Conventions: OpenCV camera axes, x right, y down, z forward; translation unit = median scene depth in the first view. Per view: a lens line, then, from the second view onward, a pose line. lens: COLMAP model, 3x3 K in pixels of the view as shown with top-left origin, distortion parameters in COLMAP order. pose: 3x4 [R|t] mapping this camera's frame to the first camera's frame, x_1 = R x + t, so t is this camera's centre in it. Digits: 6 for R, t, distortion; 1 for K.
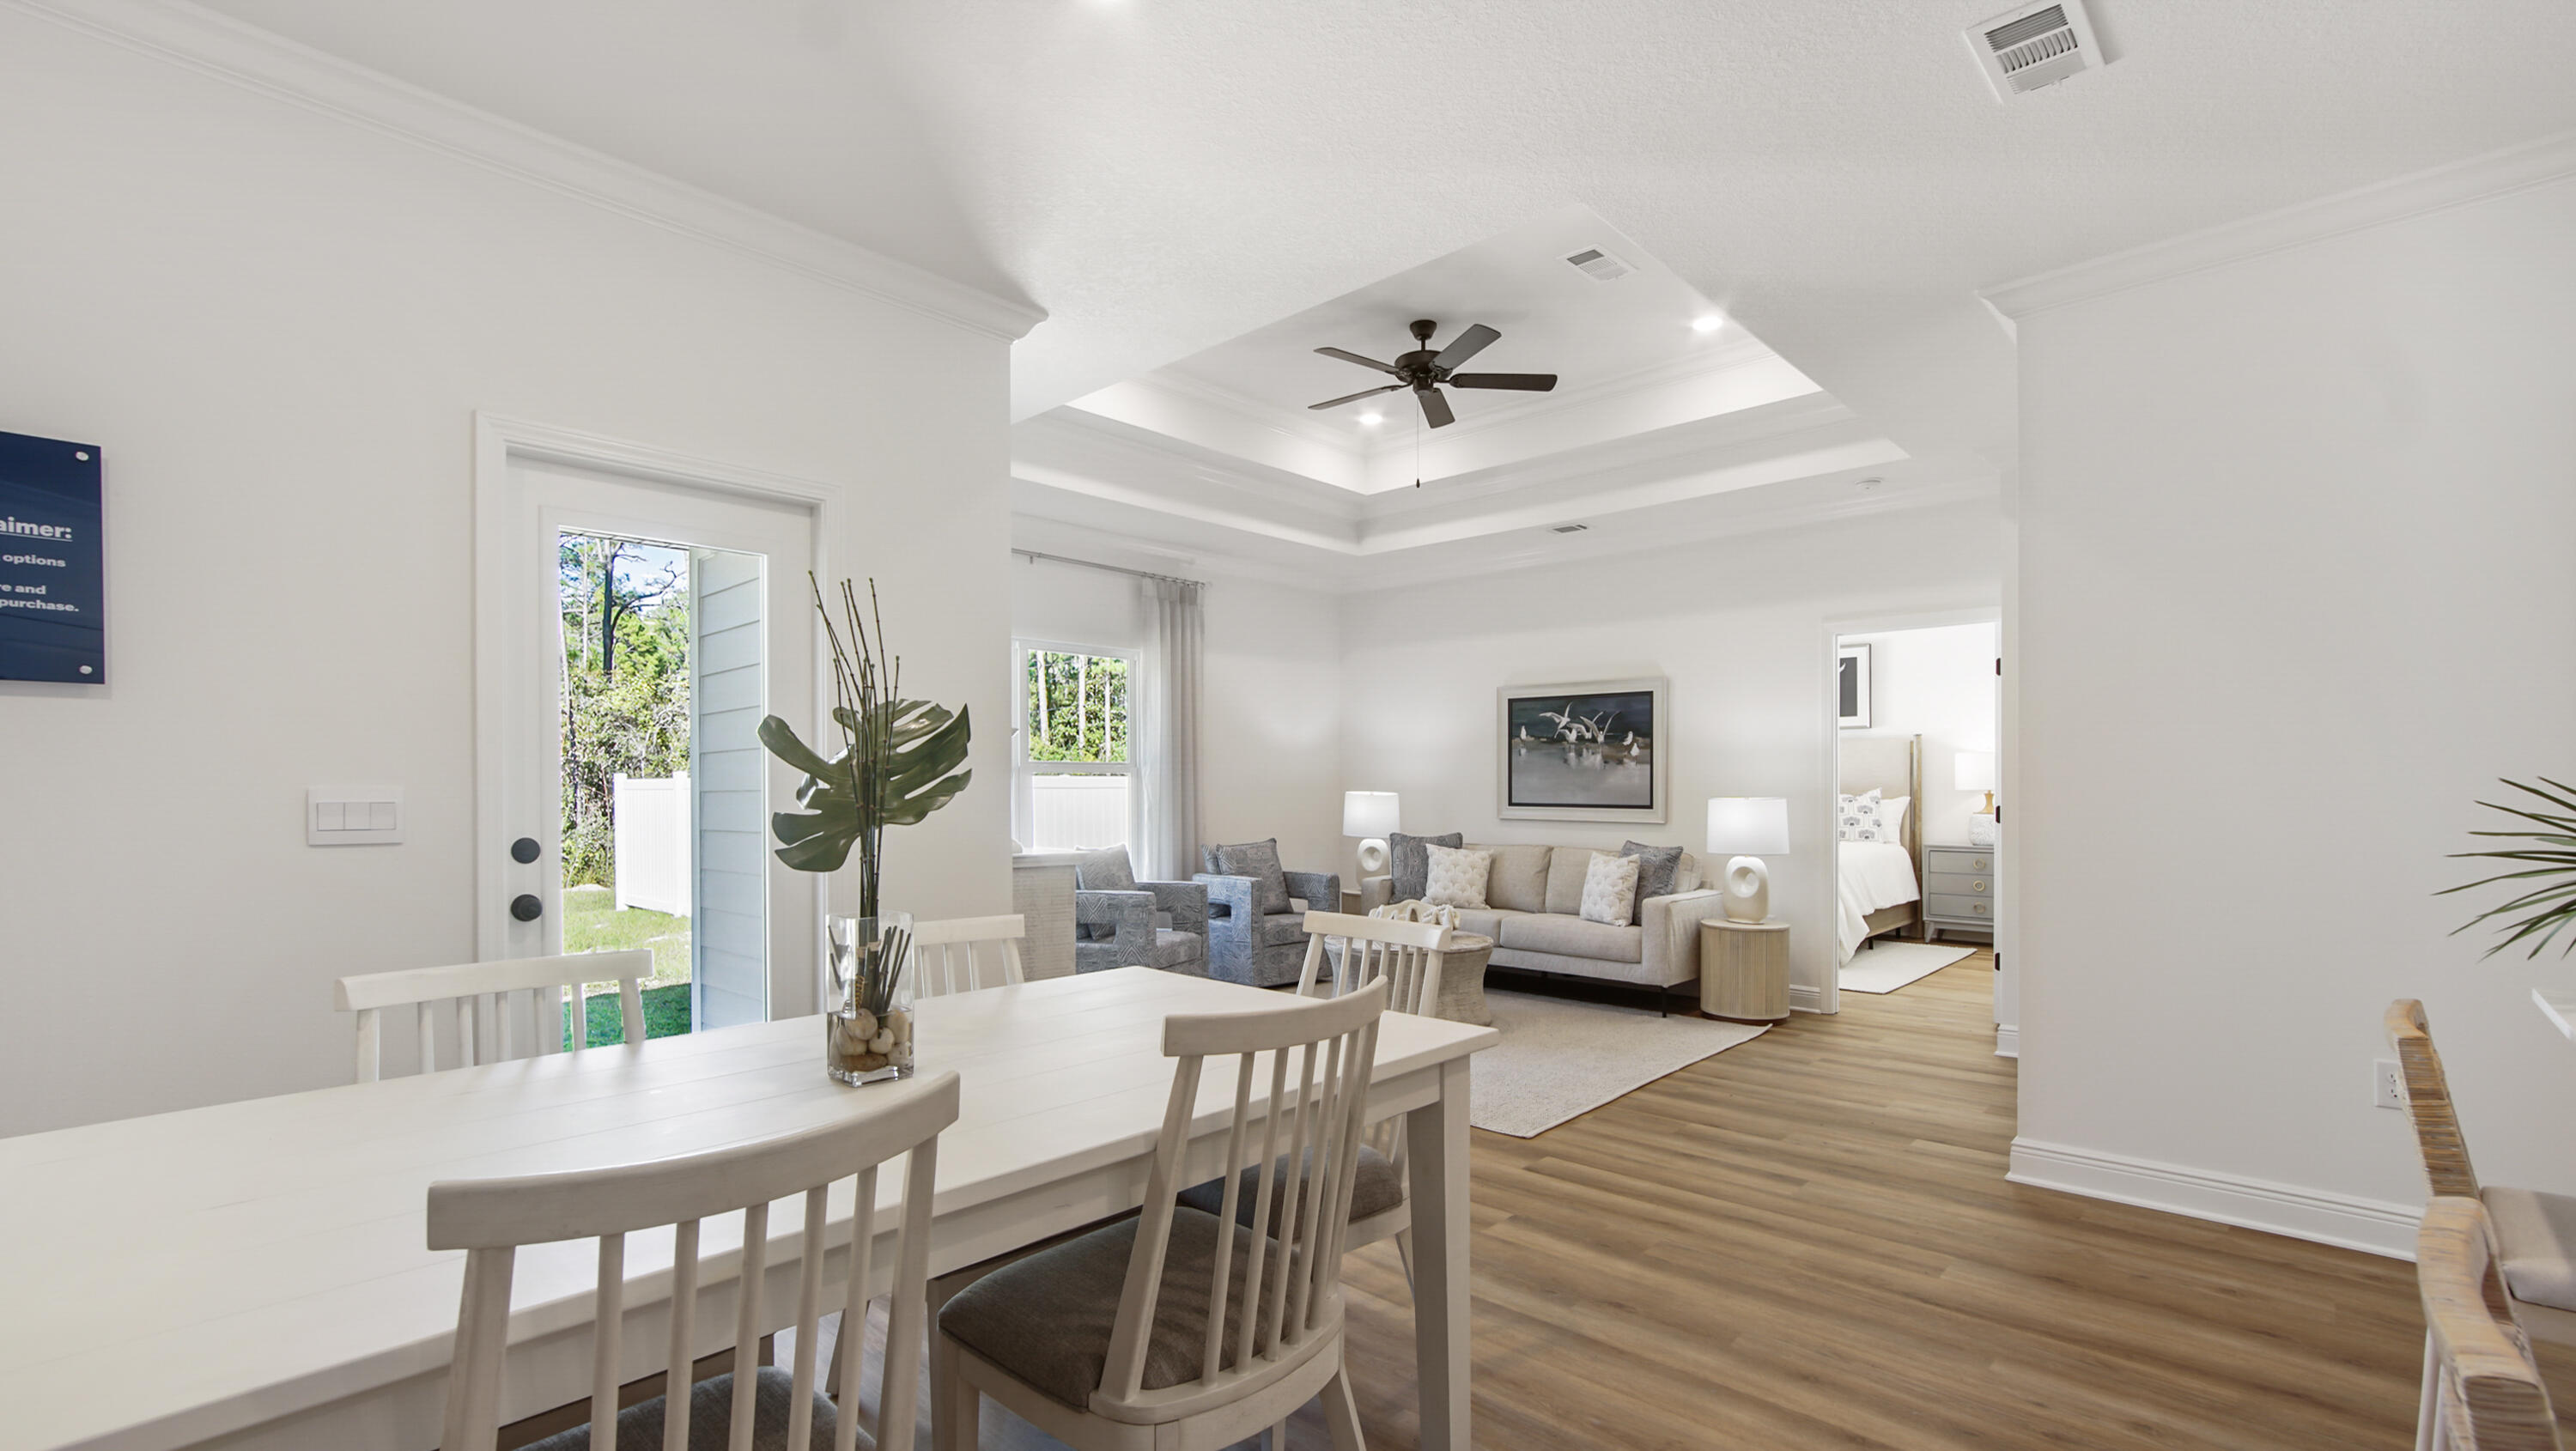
lens RADIAL K [[1171.1, 0, 1331.1], [0, 1171.1, 792.8], [0, 0, 1]] dist [-0.002941, 0.000287]
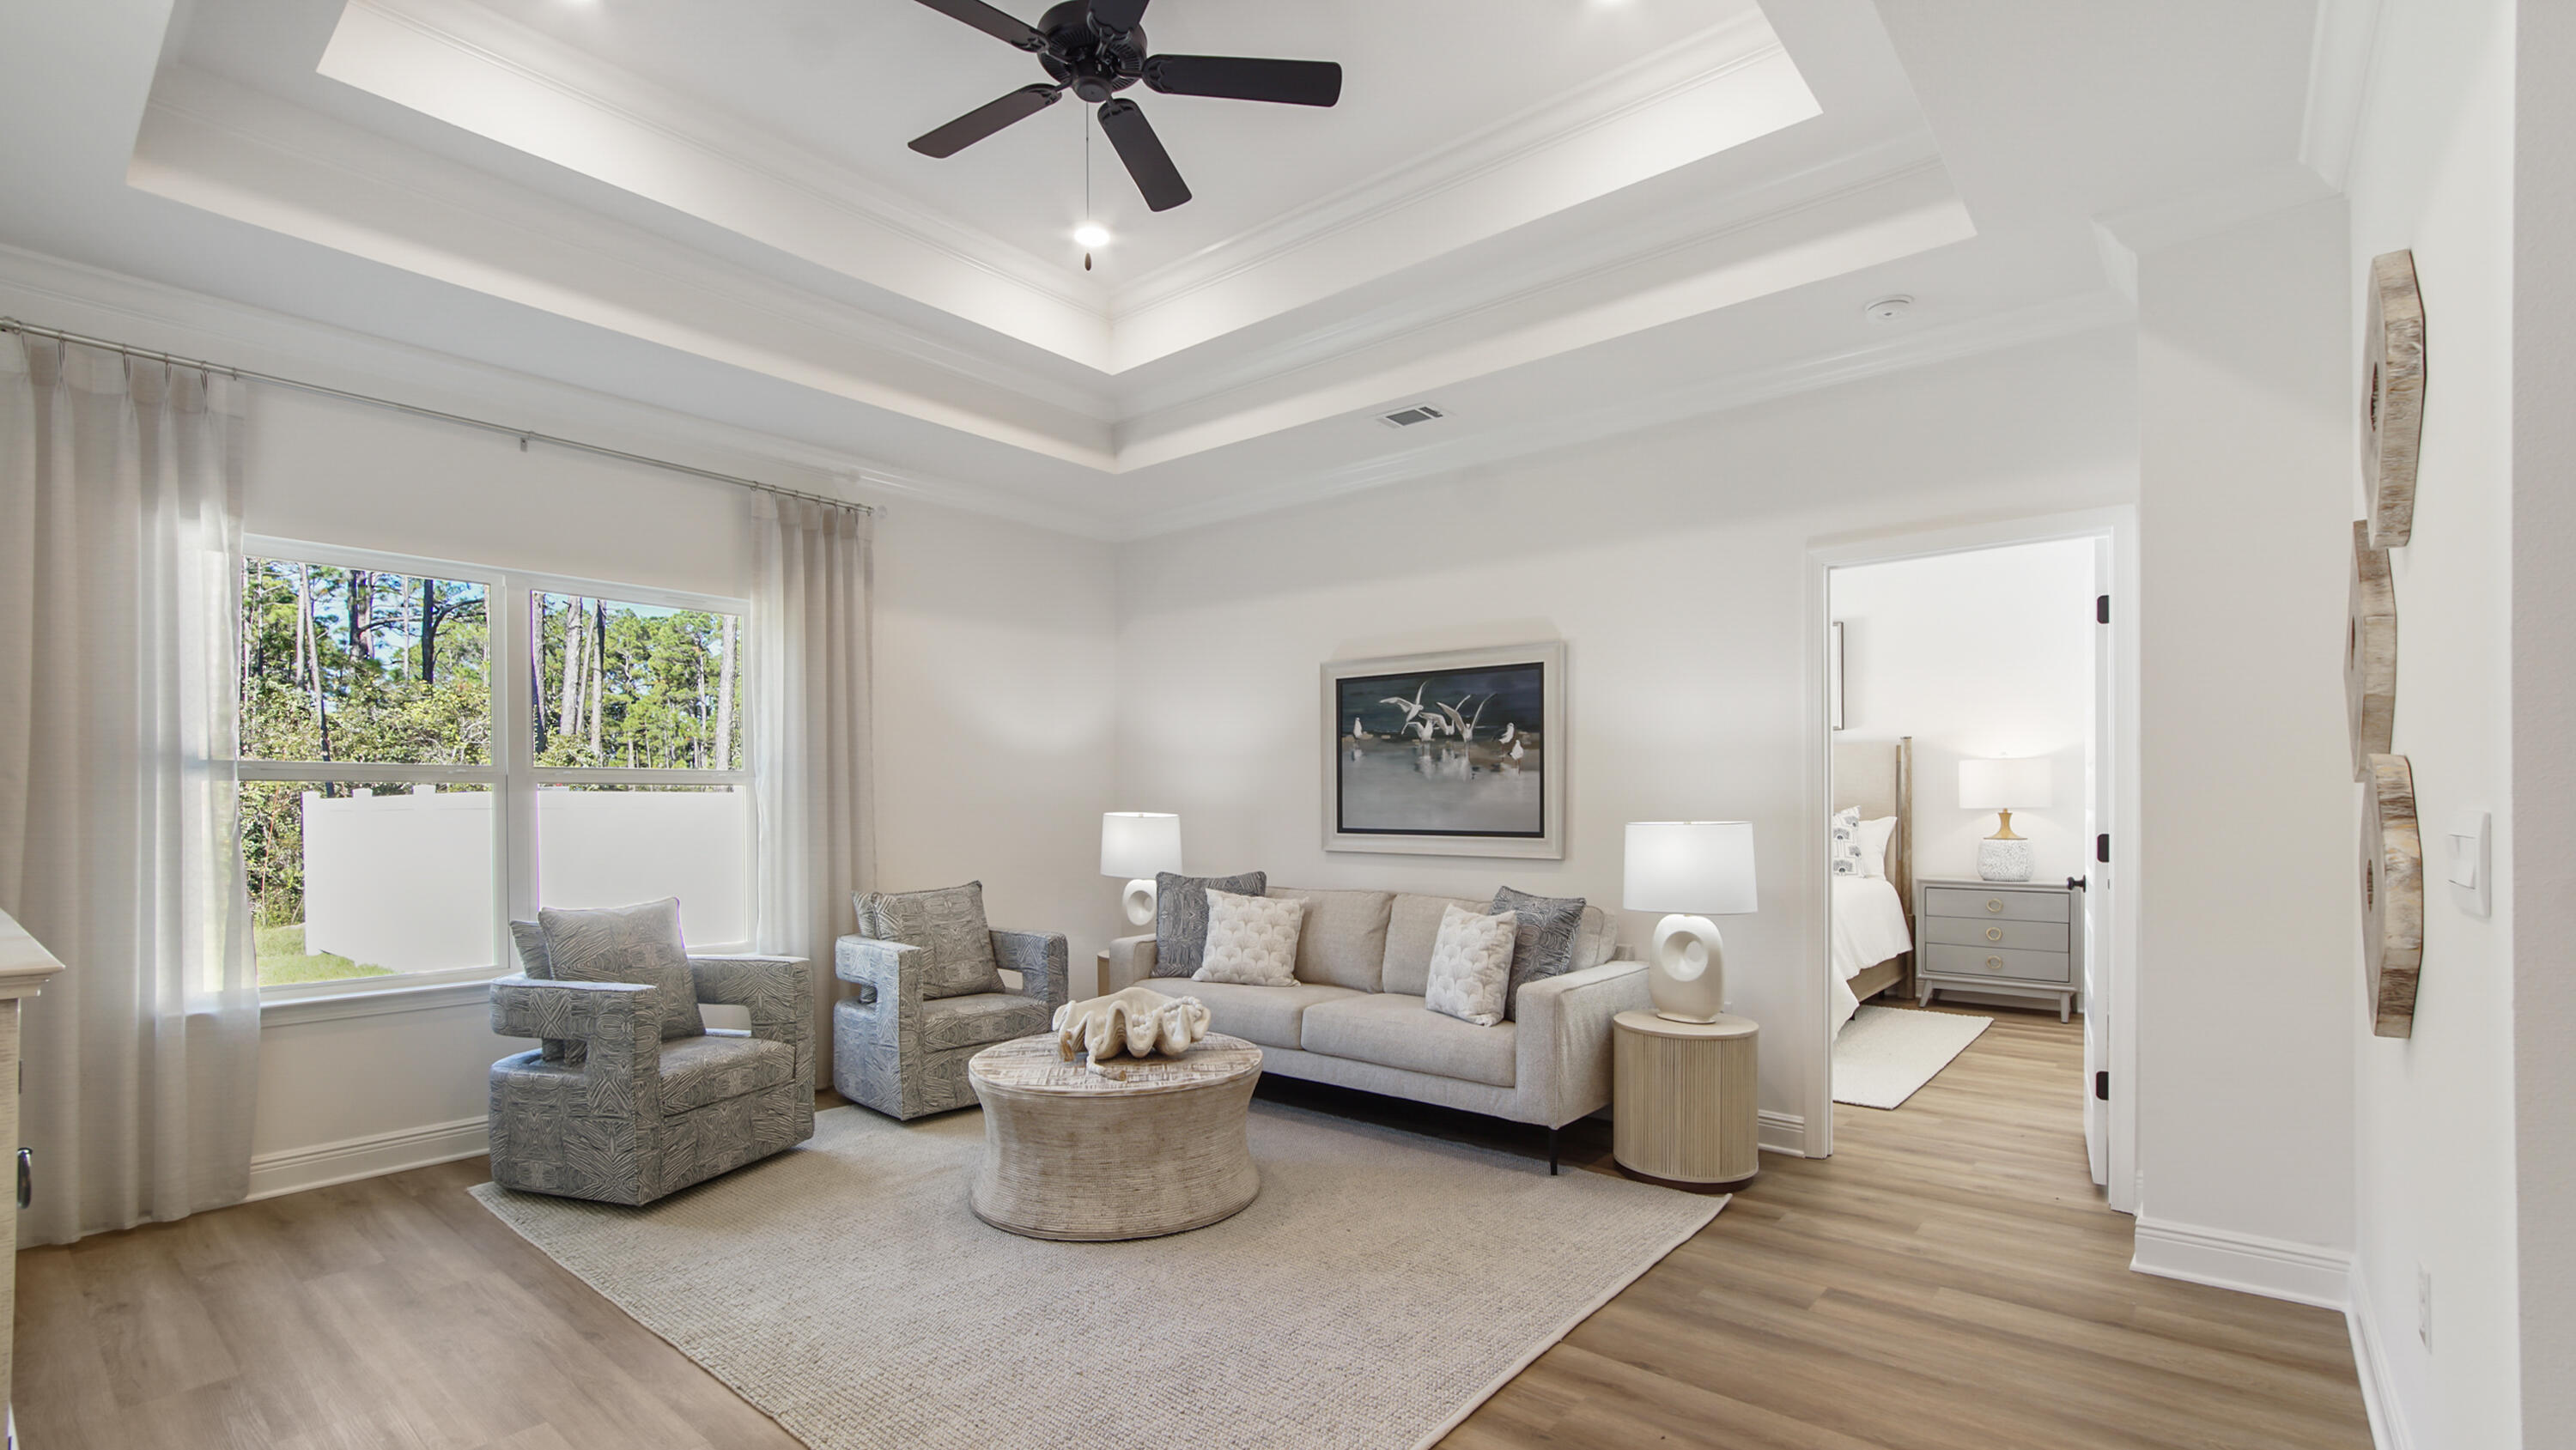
lens RADIAL K [[1049.7, 0, 1237.4], [0, 1049.7, 809.8], [0, 0, 1]] dist [-0.004445, 0.000169]
pose [[0.998390, -0.001418, -0.056704, 0.142412], [0.001318, 0.999998, -0.001788, -0.001614], [0.056707, 0.001710, 0.998389, 0.414985]]
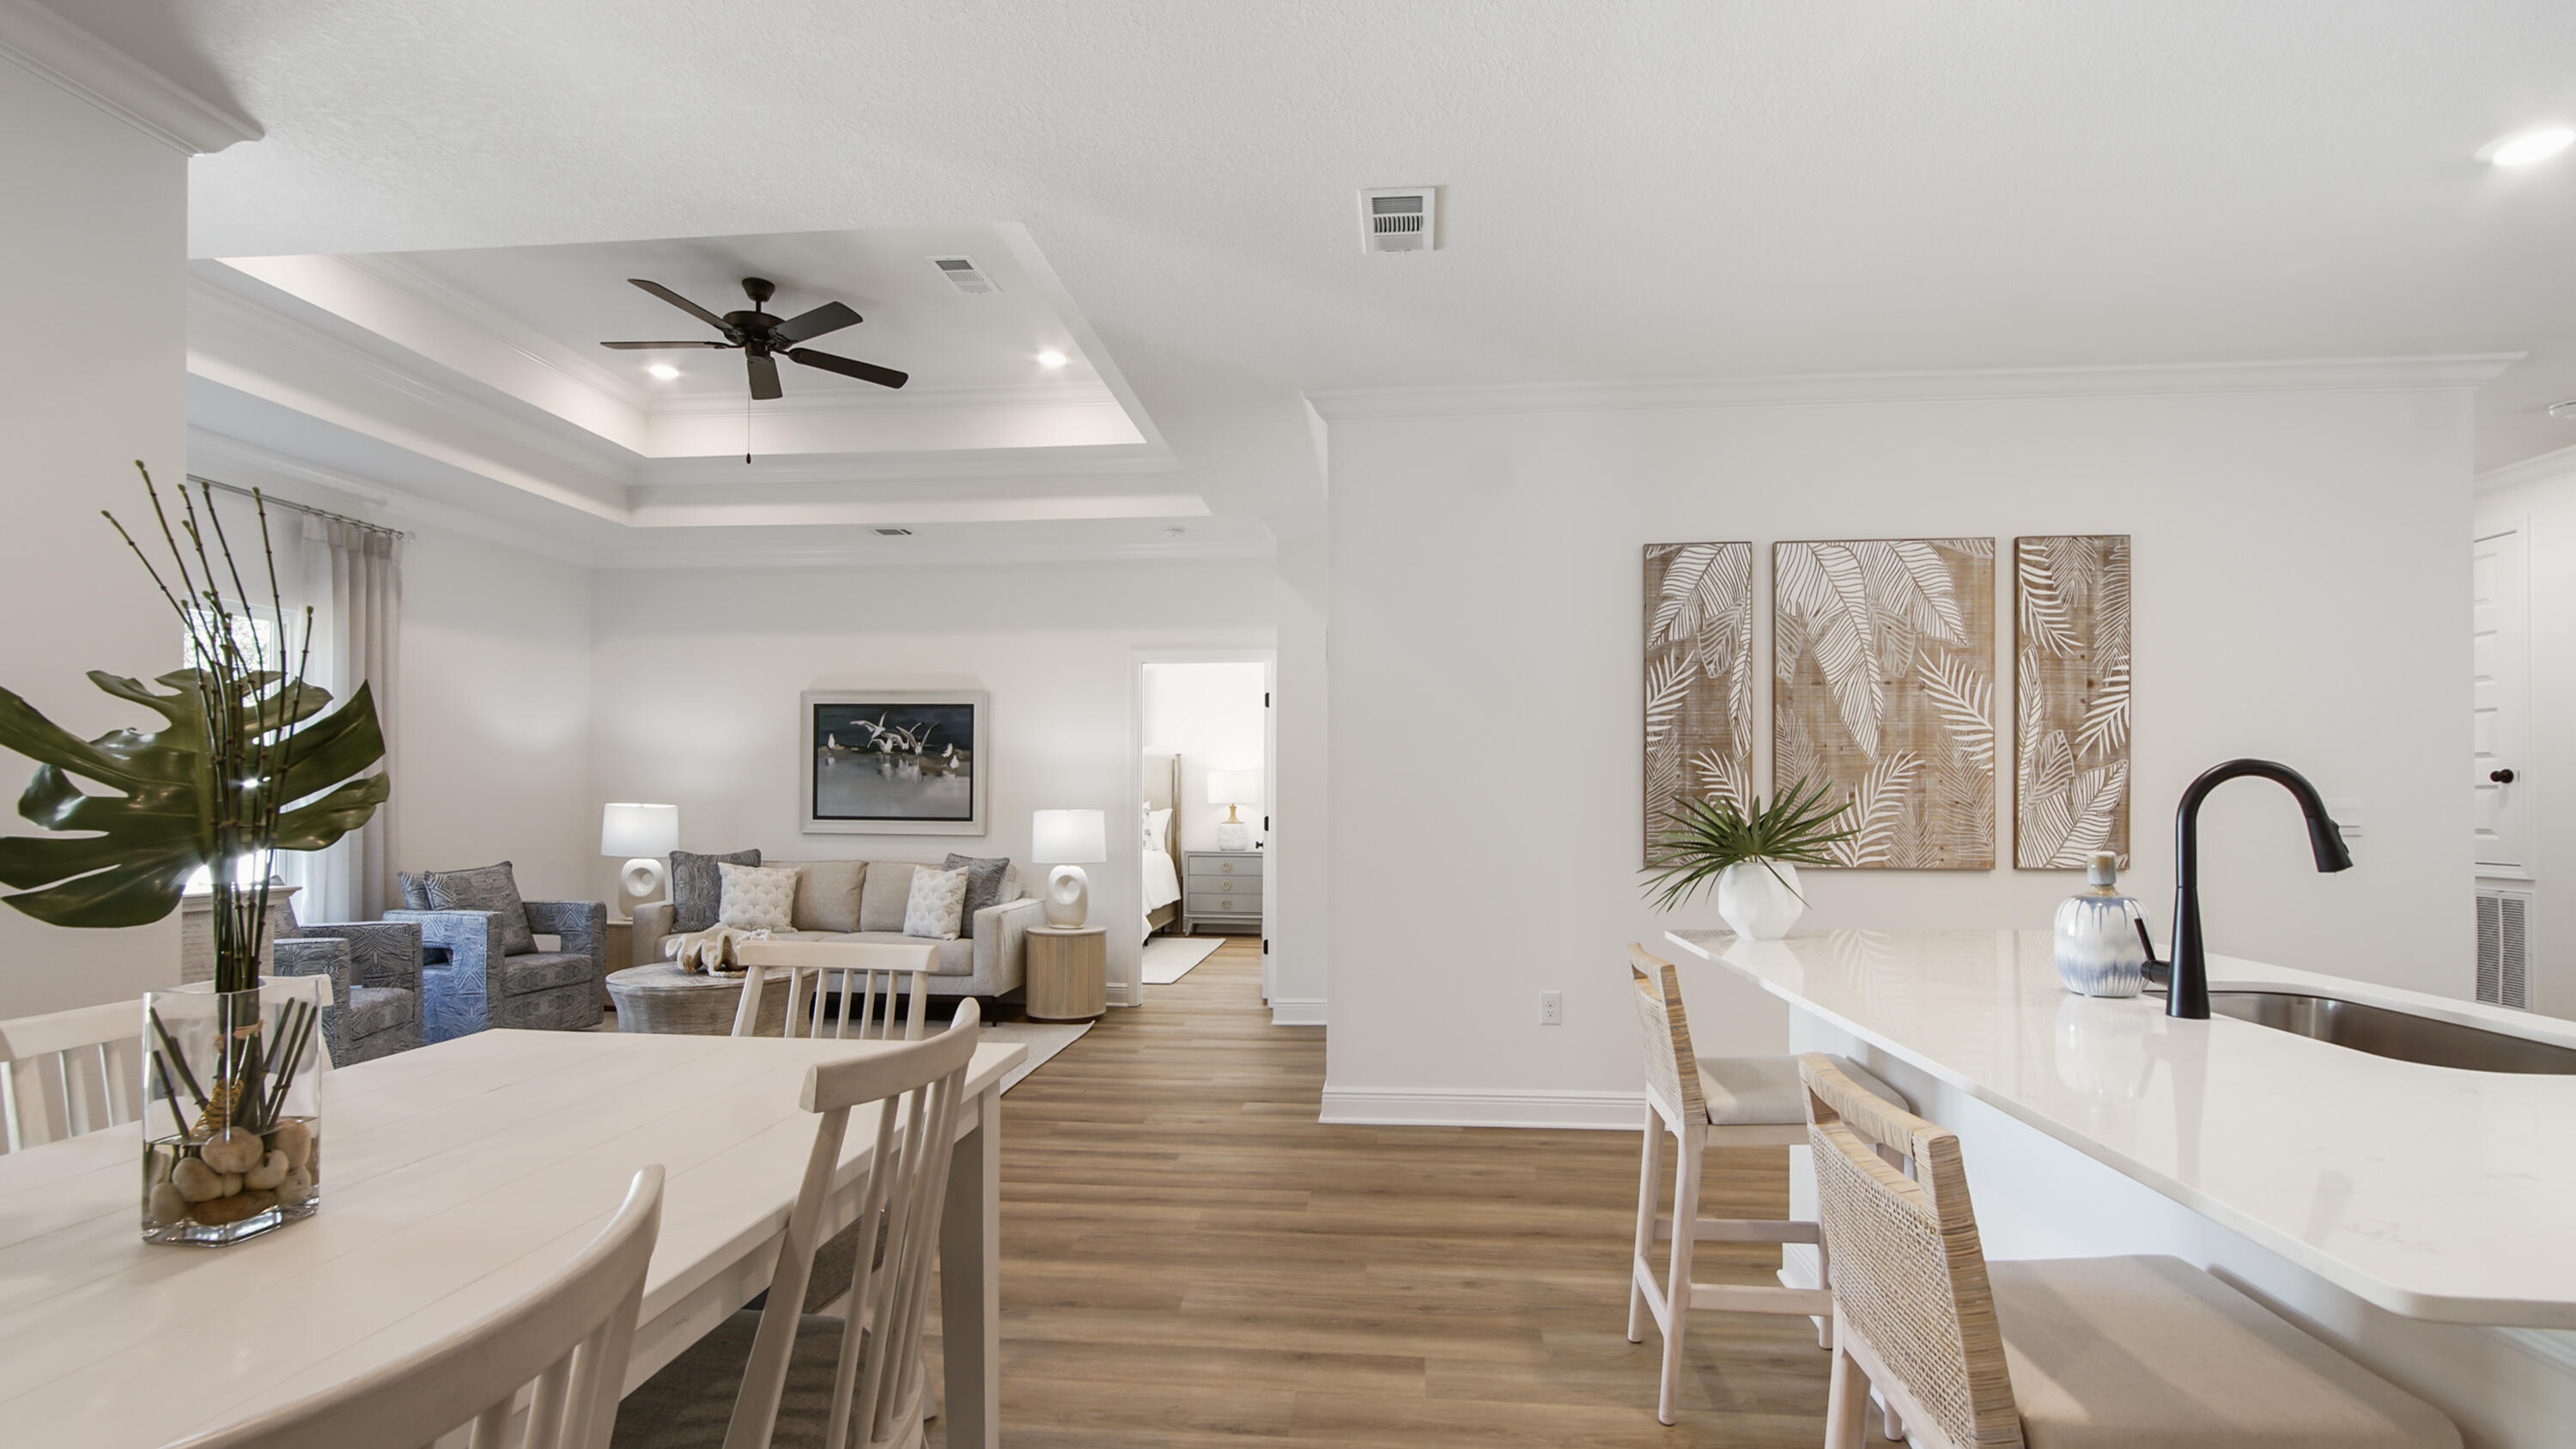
lens RADIAL K [[1142.4, 0, 1371.3], [0, 1142.4, 793.8], [0, 0, 1]] dist [-0.019396, 0.005106]
pose [[0.775972, 0.007383, 0.630724, -0.082688], [-0.000875, 0.999943, -0.010628, 0.000222], [-0.630767, 0.007695, 0.775934, 0.024944]]
